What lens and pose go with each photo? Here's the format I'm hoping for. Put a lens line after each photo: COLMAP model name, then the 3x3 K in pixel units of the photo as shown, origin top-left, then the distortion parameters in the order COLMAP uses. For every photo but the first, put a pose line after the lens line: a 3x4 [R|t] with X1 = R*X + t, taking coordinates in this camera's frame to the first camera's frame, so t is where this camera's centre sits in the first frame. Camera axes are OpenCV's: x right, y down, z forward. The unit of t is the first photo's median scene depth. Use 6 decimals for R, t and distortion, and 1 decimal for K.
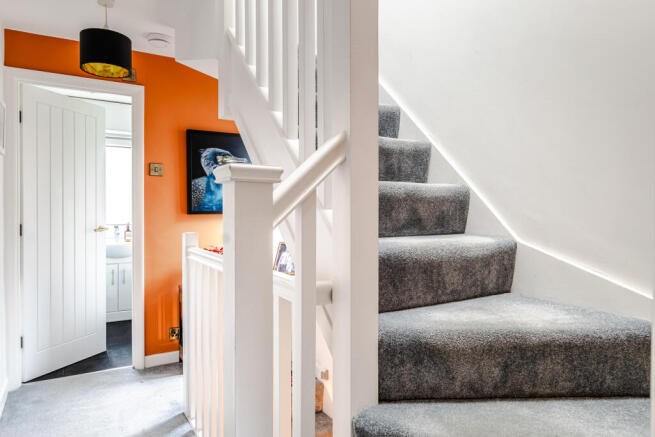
lens RADIAL K [[421.7, 0, 341.8], [0, 421.7, 219.7], [0, 0, 1]] dist [0.000613, 0.027407]
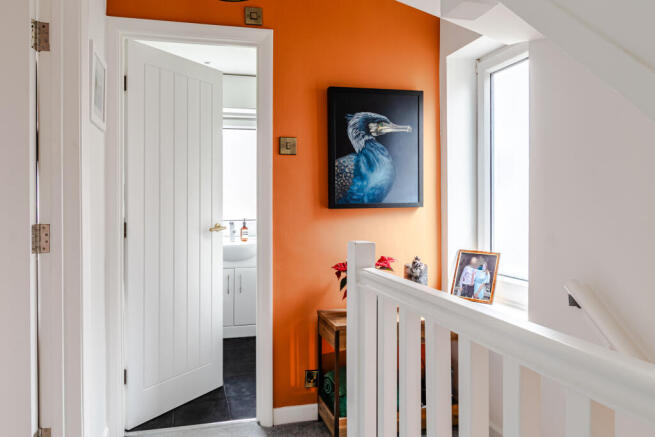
lens RADIAL K [[421.7, 0, 341.8], [0, 421.7, 219.7], [0, 0, 1]] dist [0.000613, 0.027407]
pose [[0.973516, 0.004814, -0.228569, -0.183989], [-0.003375, 0.999972, 0.006686, 0.001078], [0.228595, -0.005738, 0.973505, 0.322309]]
